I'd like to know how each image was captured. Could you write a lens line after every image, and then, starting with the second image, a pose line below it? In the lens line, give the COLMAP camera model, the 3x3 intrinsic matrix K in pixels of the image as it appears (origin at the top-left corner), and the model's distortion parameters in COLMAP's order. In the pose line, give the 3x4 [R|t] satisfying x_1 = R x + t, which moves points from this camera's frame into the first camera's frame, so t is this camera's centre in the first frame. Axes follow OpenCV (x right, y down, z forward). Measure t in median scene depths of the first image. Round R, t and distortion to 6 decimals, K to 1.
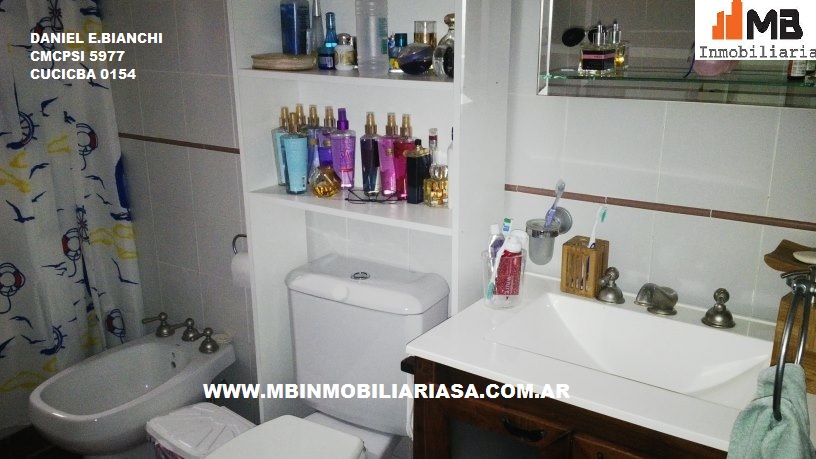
lens RADIAL K [[711.9, 0, 410.1], [0, 711.9, 238.2], [0, 0, 1]] dist [0.160247, -0.389711]
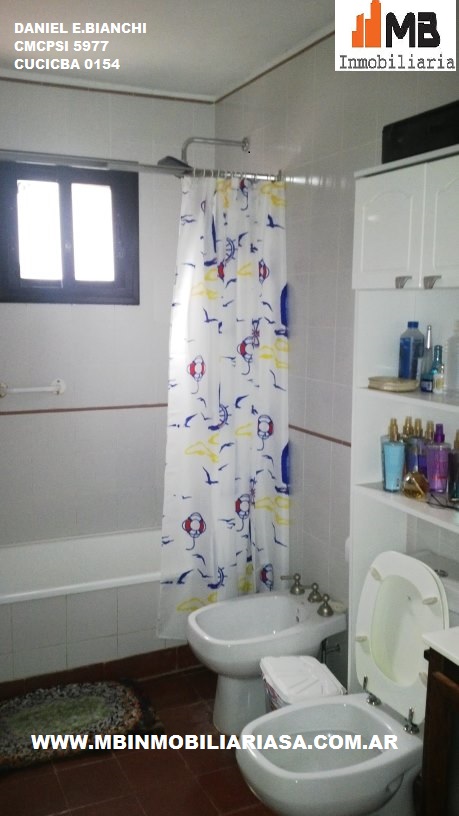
lens RADIAL K [[711.9, 0, 230.9], [0, 711.9, 410.9], [0, 0, 1]] dist [0.160247, -0.389711]
pose [[0.845454, 0.077093, -0.528454, 0.185387], [-0.156755, 0.981763, -0.107564, -0.018943], [0.510524, 0.173778, 0.842120, -0.125530]]
